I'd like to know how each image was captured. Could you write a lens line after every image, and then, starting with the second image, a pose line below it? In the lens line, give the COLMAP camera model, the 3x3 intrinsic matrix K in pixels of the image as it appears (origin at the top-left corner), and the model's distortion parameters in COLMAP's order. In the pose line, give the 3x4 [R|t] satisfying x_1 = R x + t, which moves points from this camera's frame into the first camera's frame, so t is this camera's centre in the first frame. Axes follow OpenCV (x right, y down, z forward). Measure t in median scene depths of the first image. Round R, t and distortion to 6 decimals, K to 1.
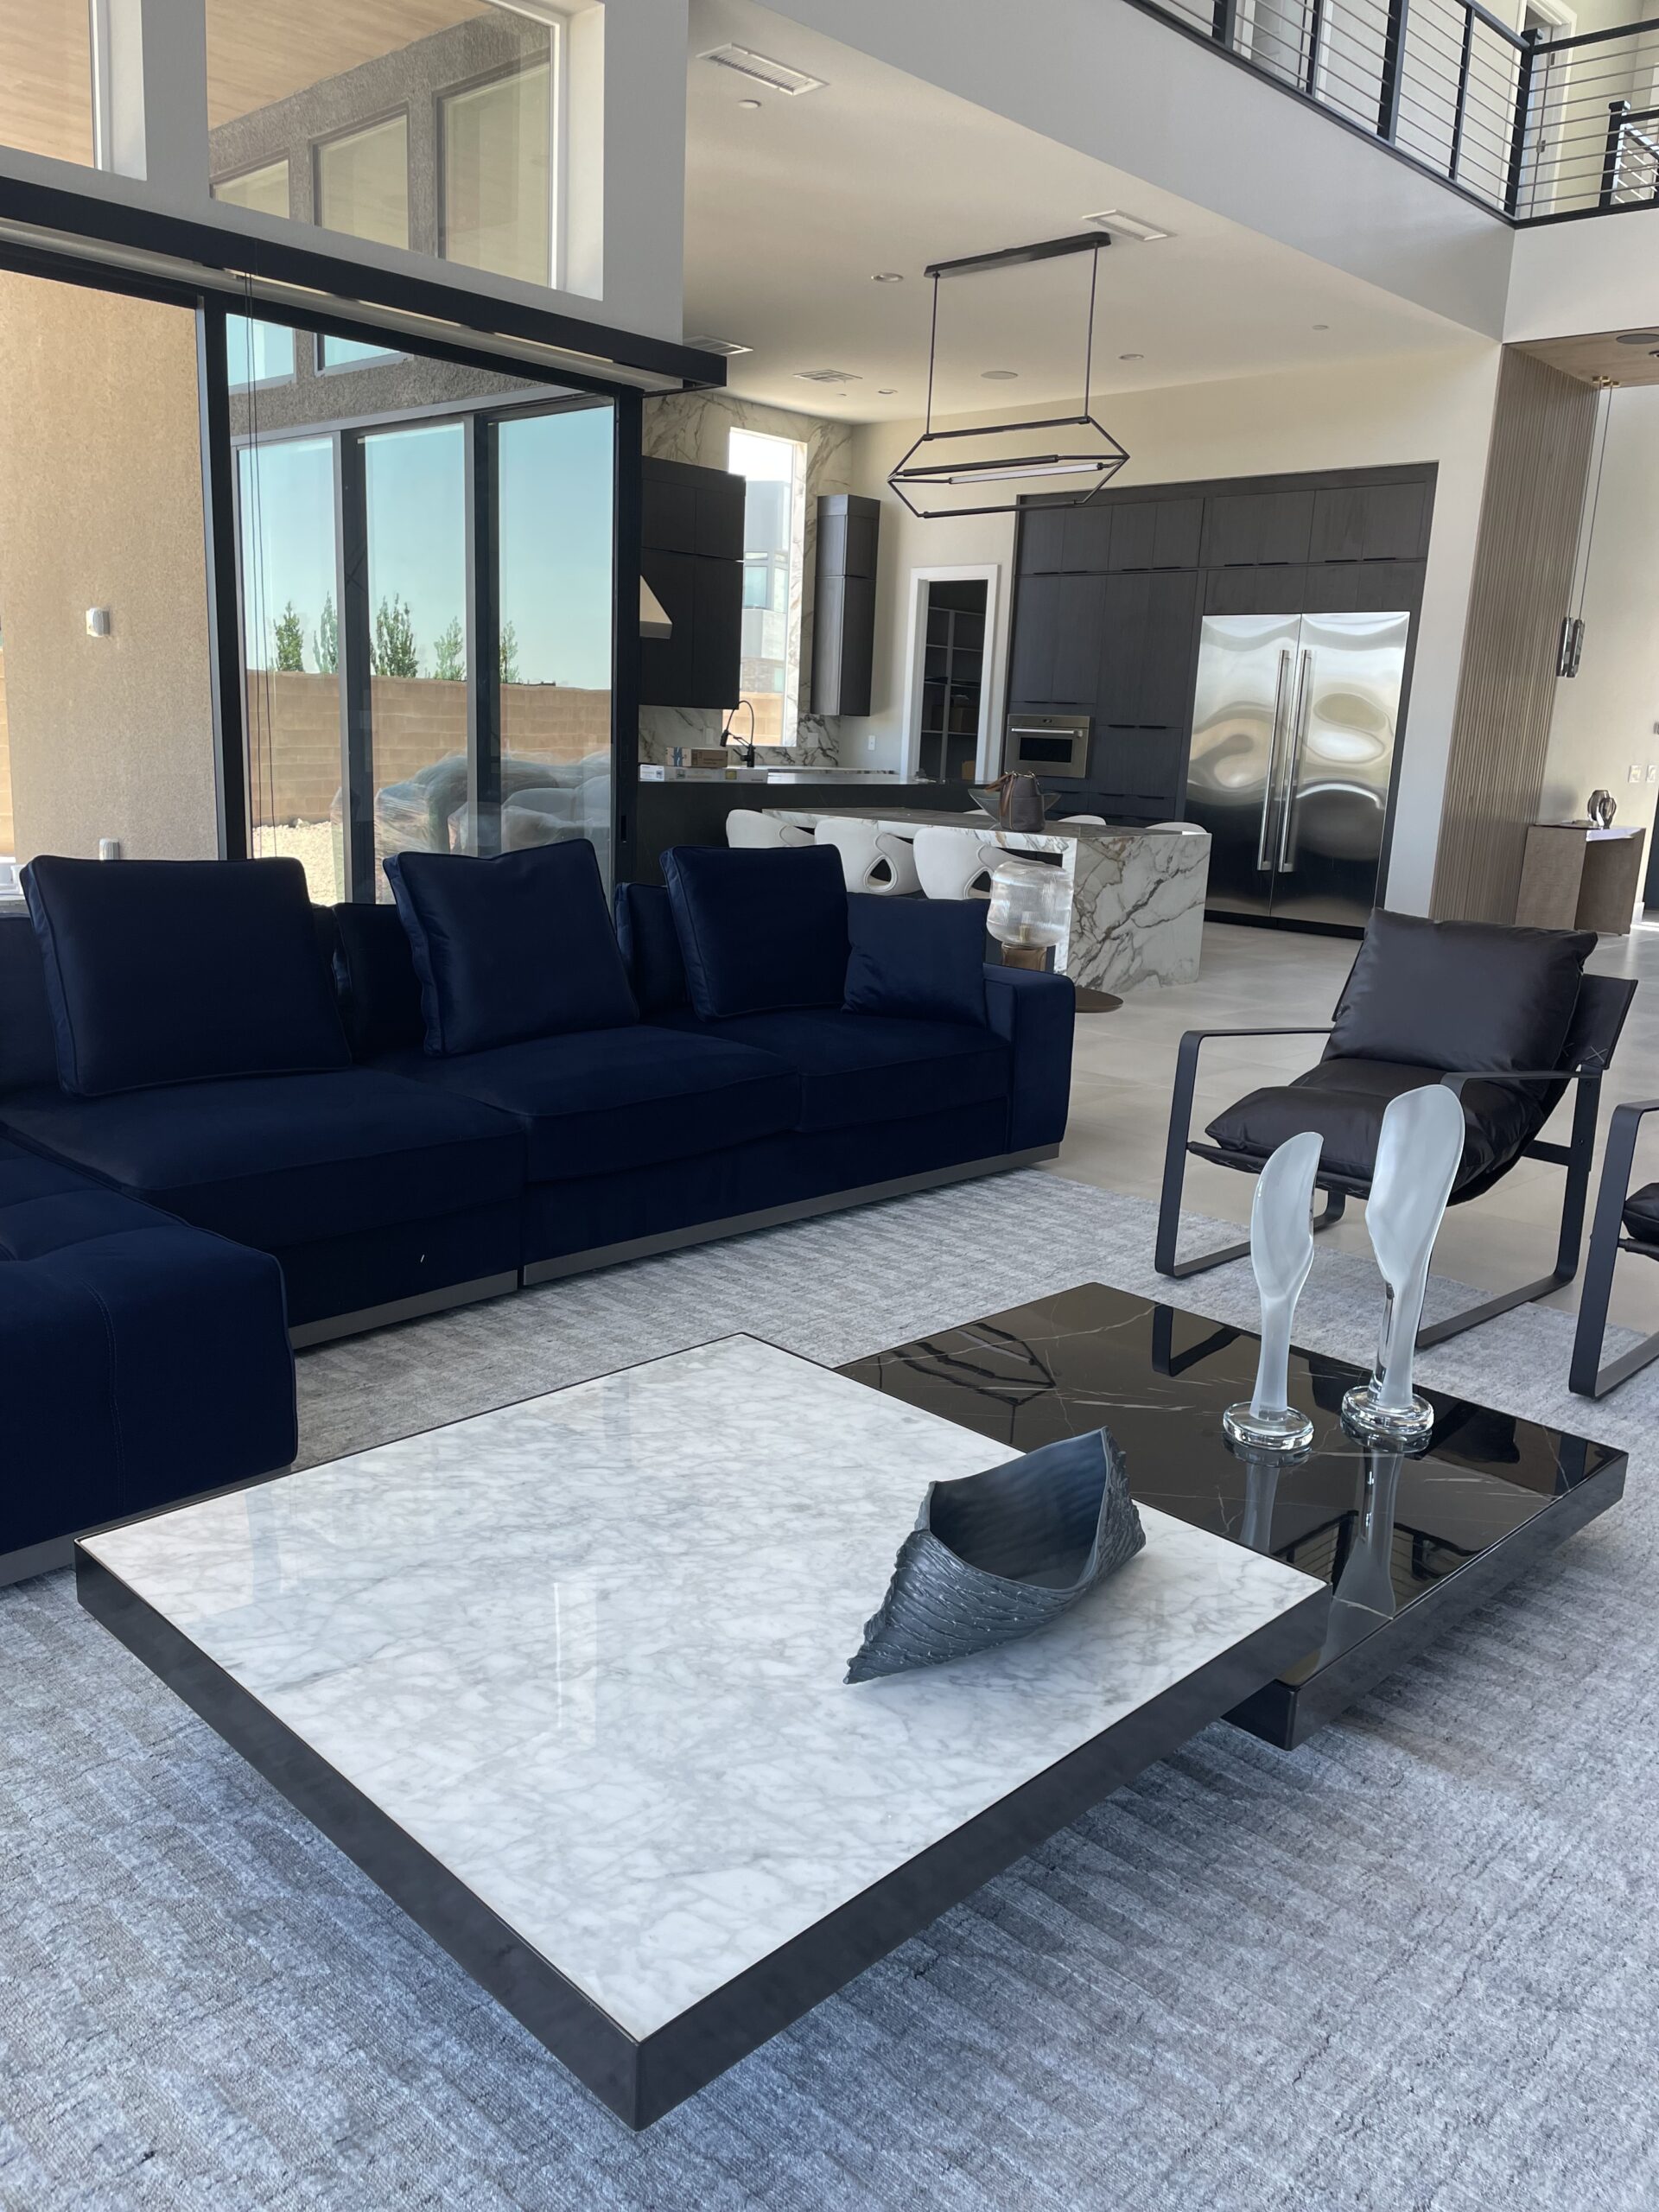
lens RADIAL K [[1682.7, 0, 837.4], [0, 1682.7, 1115.8], [0, 0, 1]] dist [0.084959, -0.105318]
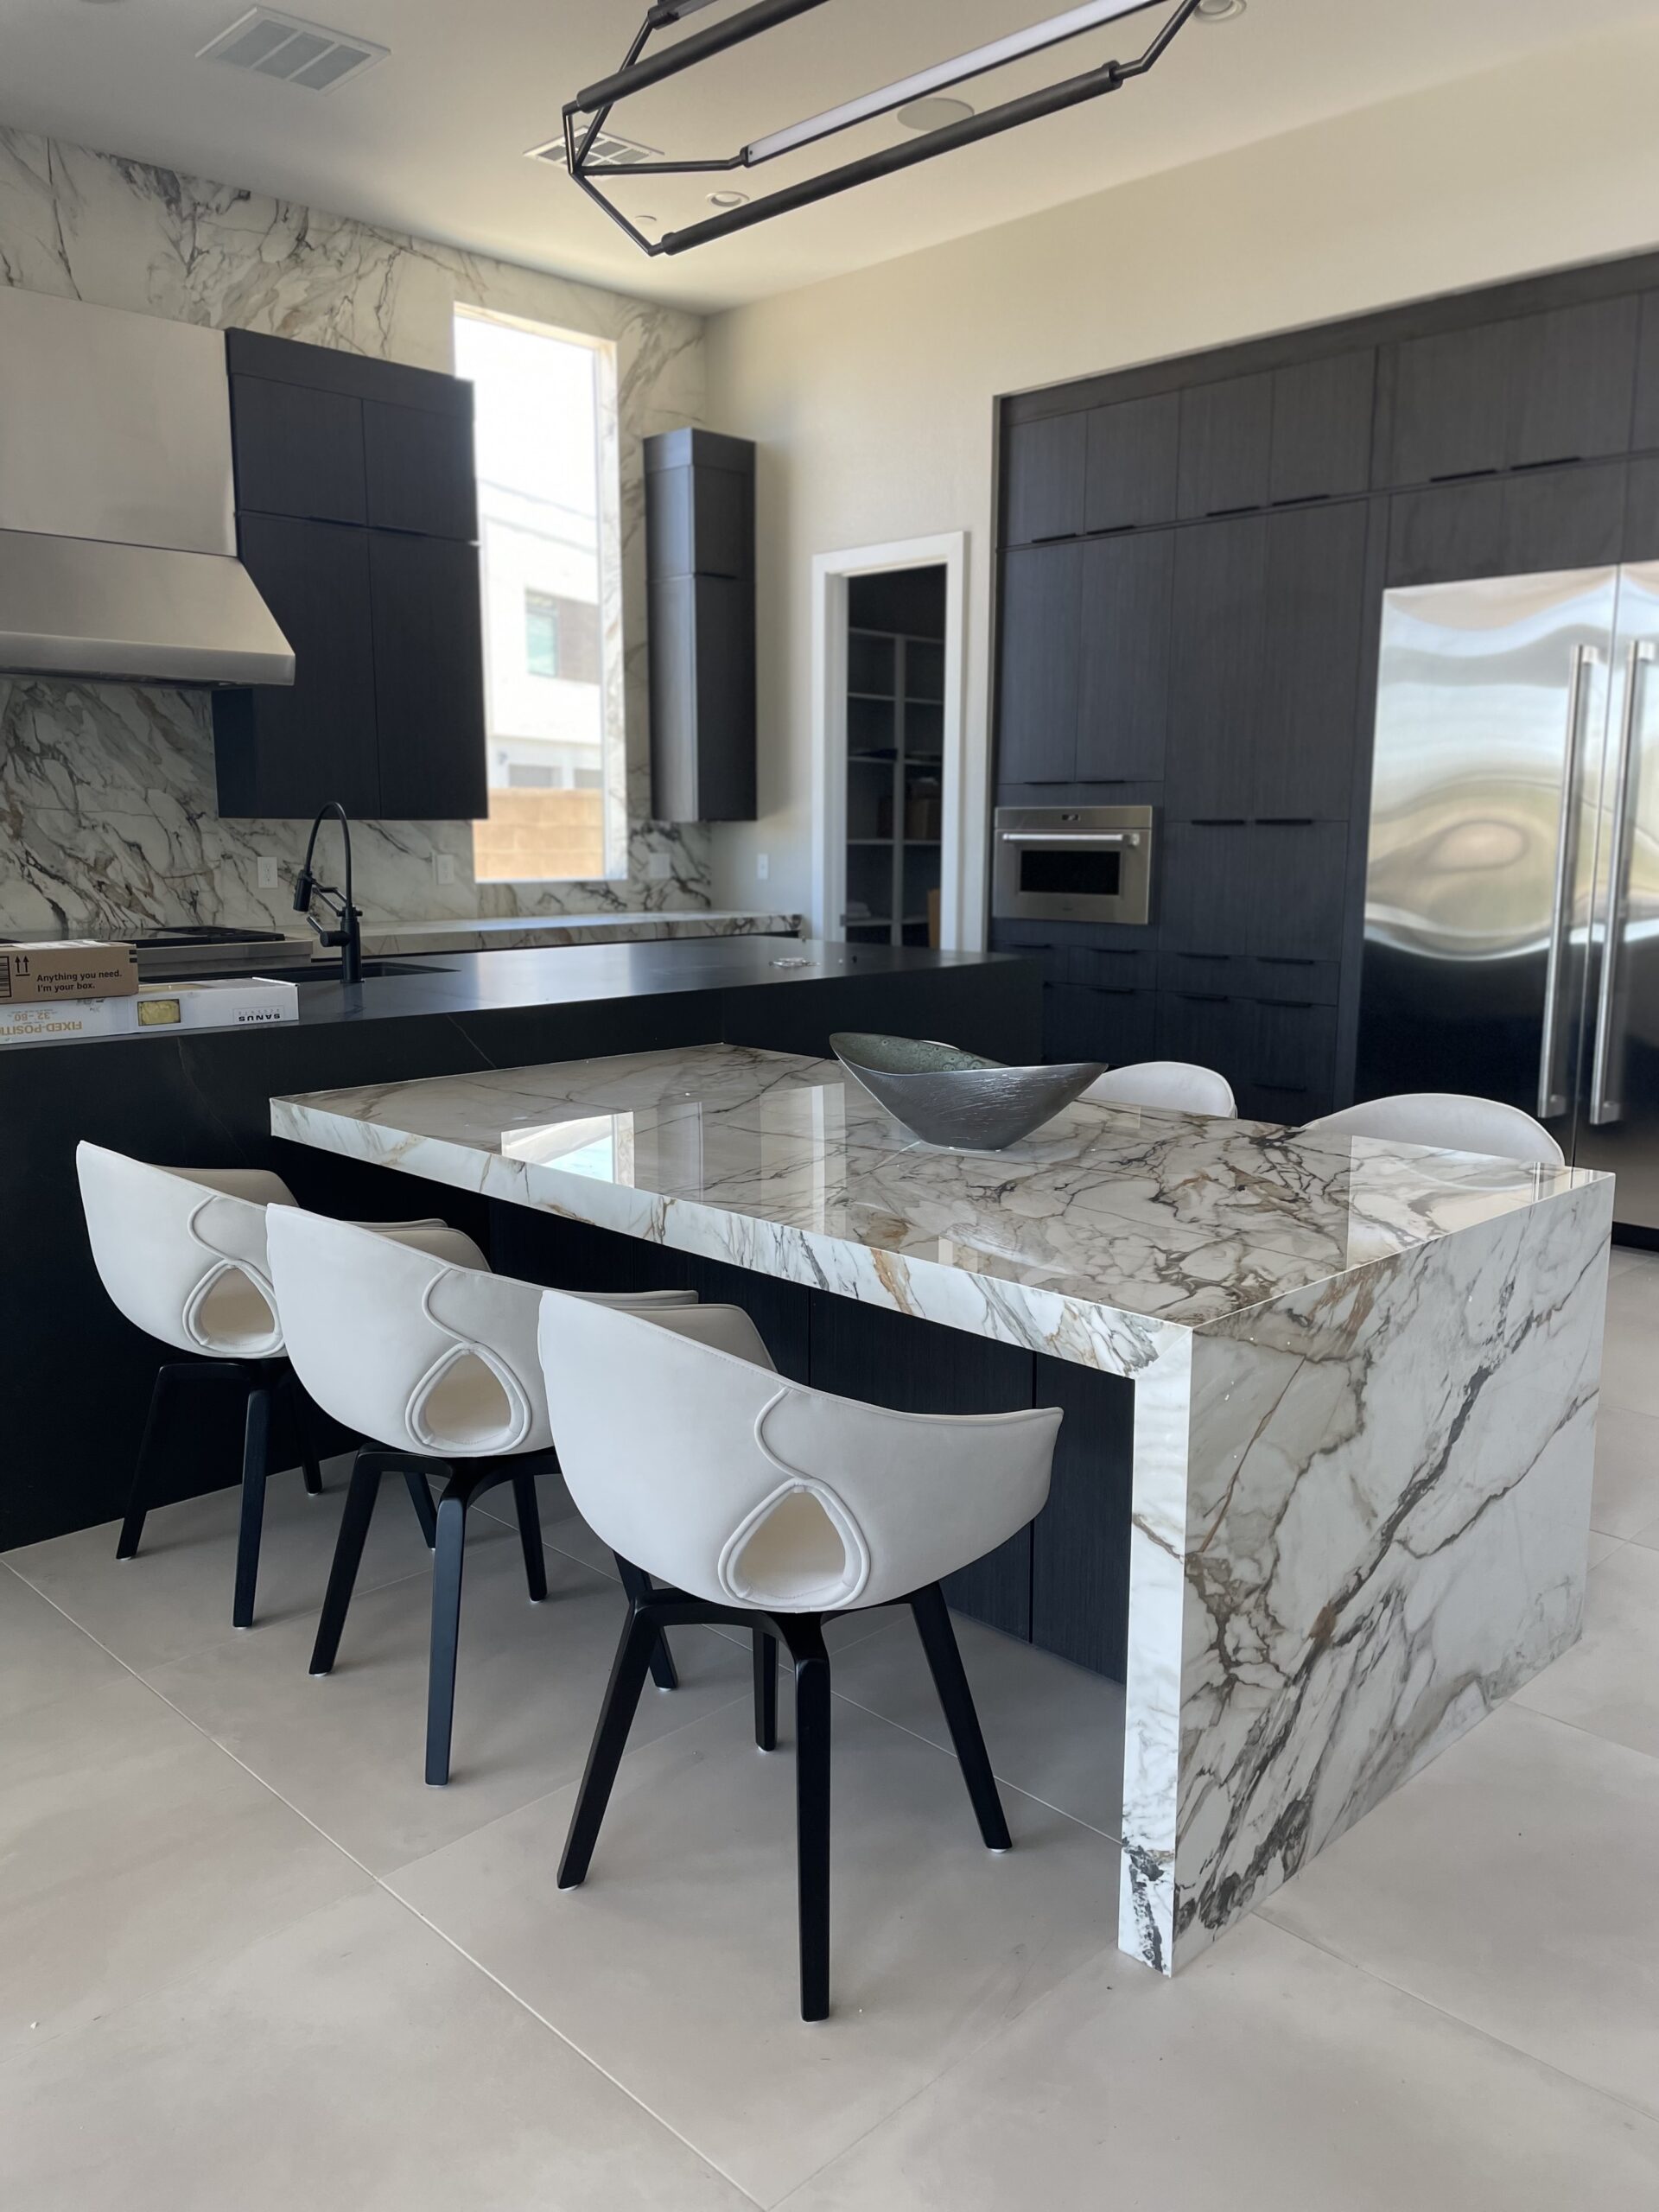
lens RADIAL K [[1682.7, 0, 840.2], [0, 1682.7, 1106.5], [0, 0, 1]] dist [0.084959, -0.105318]
pose [[0.998952, -0.037587, -0.026120, 0.062356], [0.035975, 0.997570, -0.059657, -0.113902], [0.028299, 0.058654, 0.997877, 0.474851]]
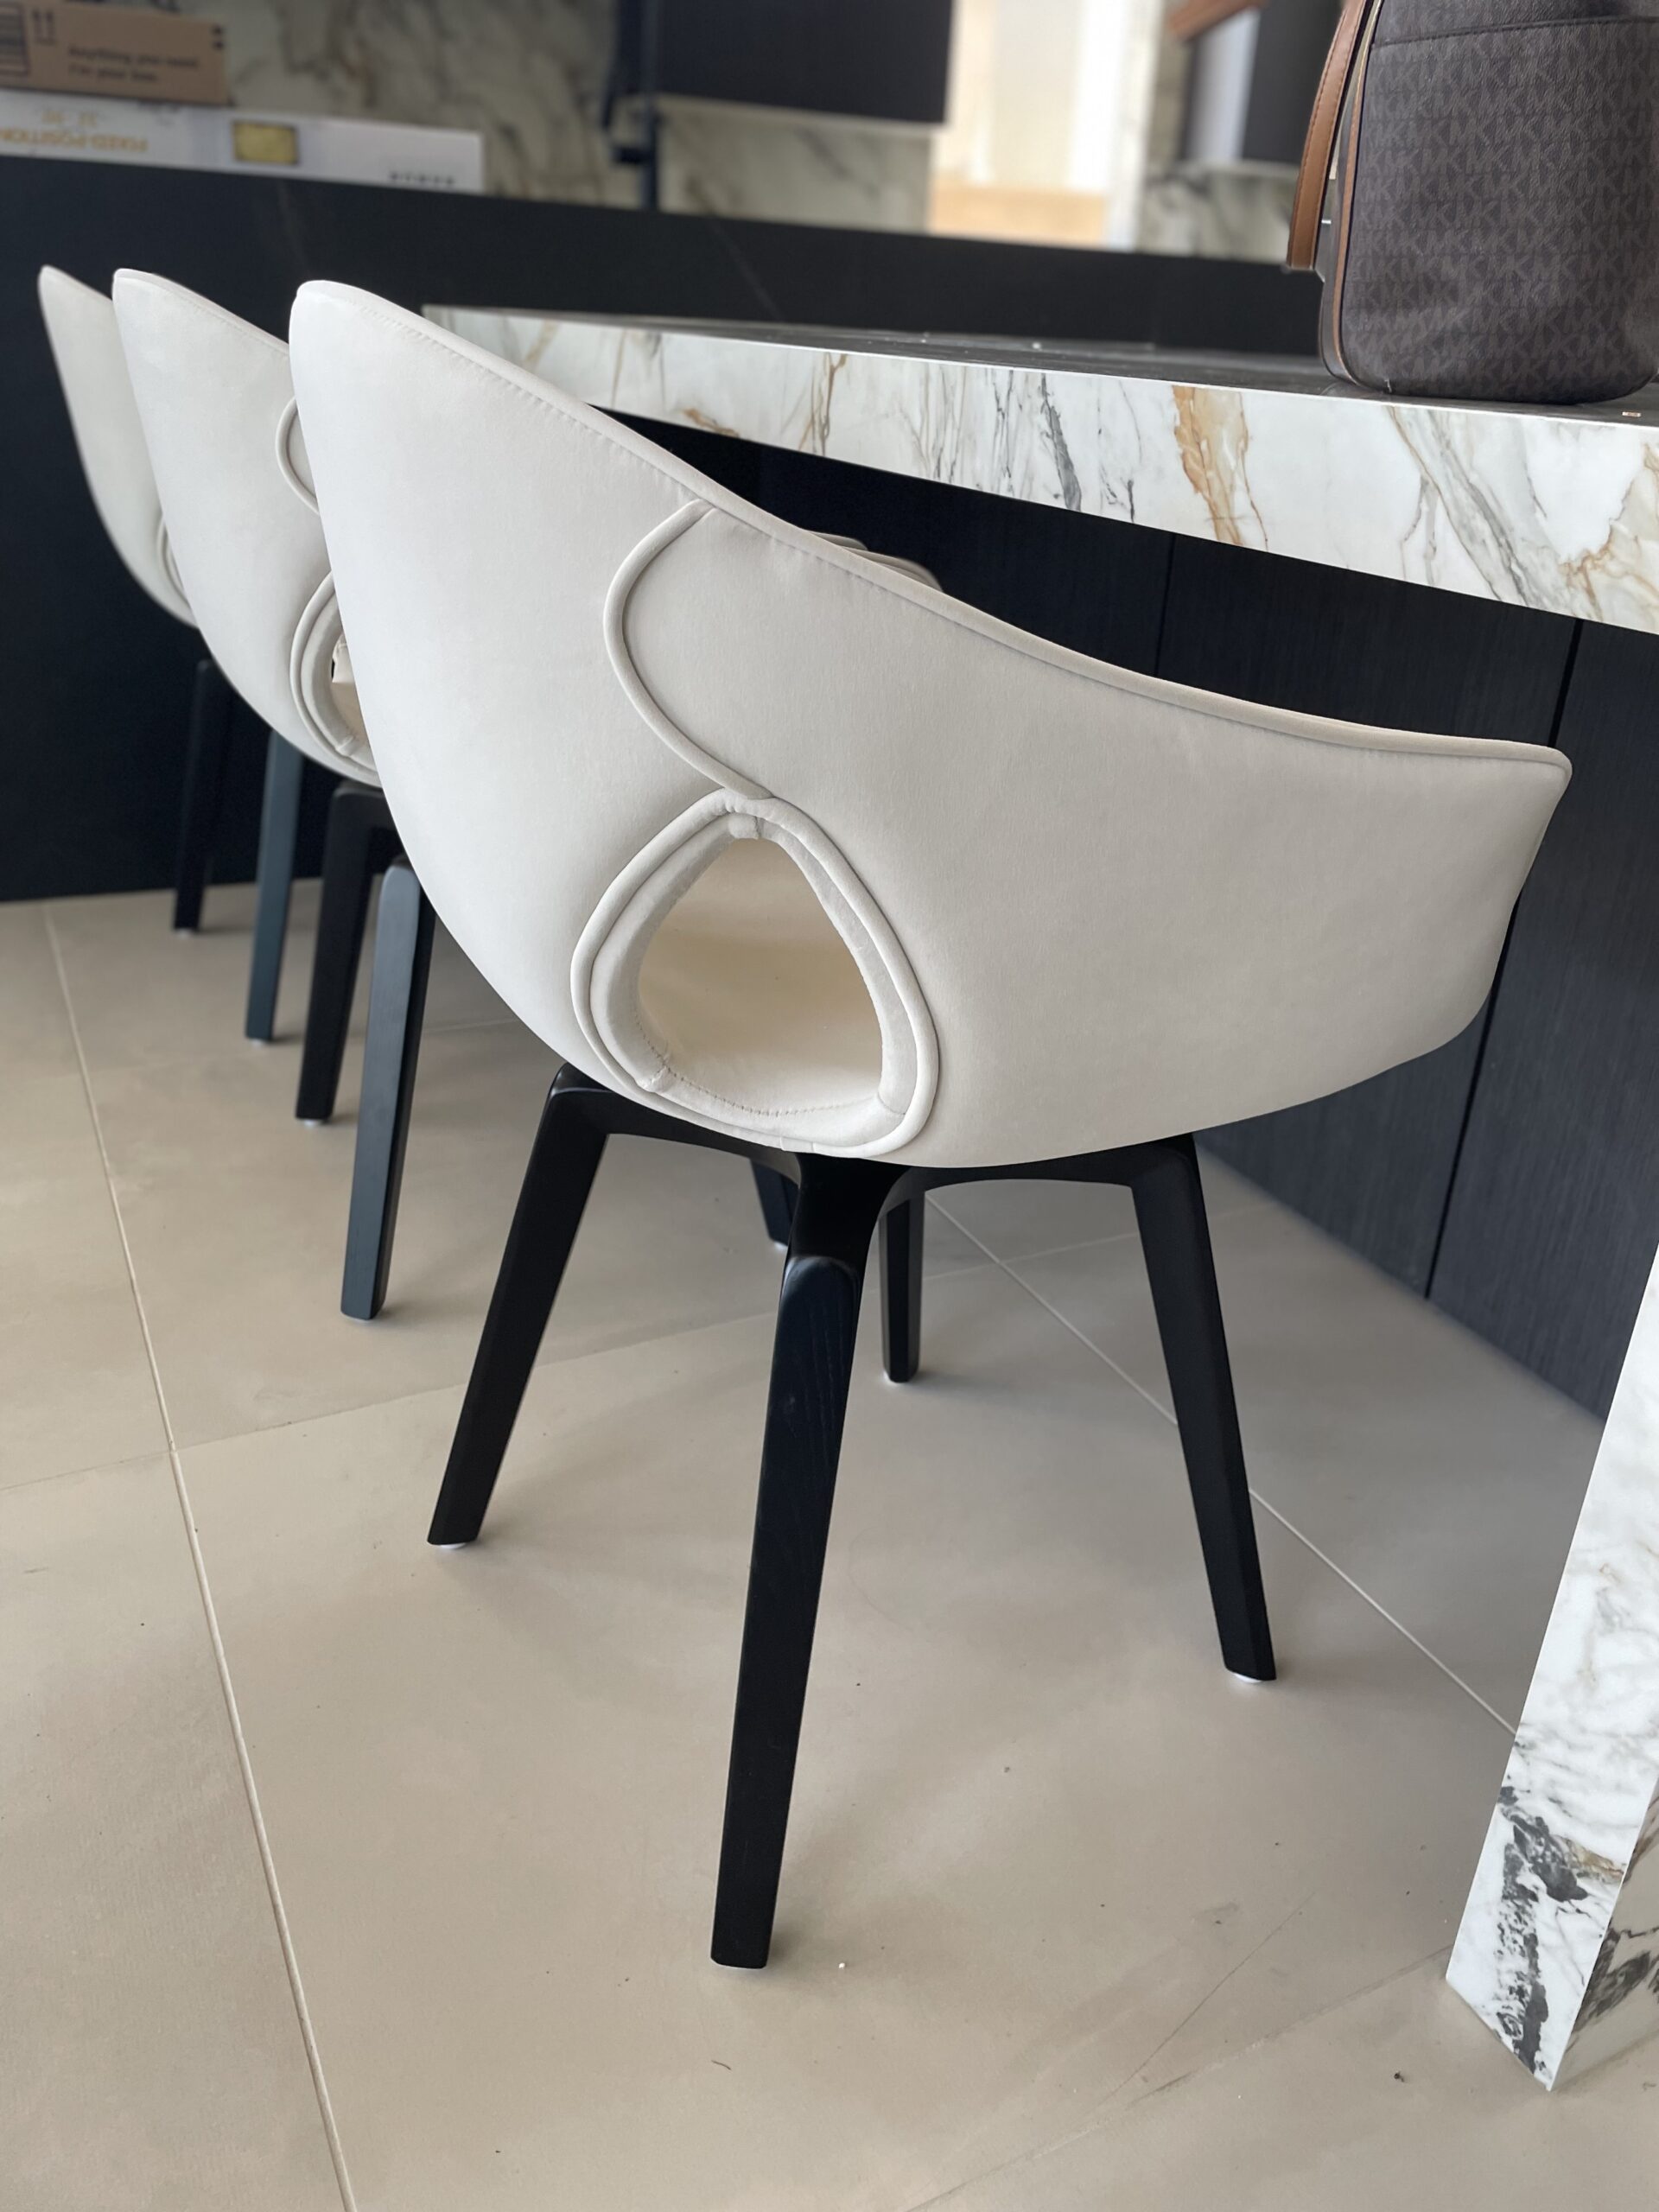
lens RADIAL K [[1682.7, 0, 833.0], [0, 1682.7, 1092.4], [0, 0, 1]] dist [0.084959, -0.105318]
pose [[0.940650, 0.144826, -0.306924, 0.073764], [-0.086456, 0.976796, 0.195946, -0.092631], [0.328180, -0.157782, 0.931345, 0.570672]]
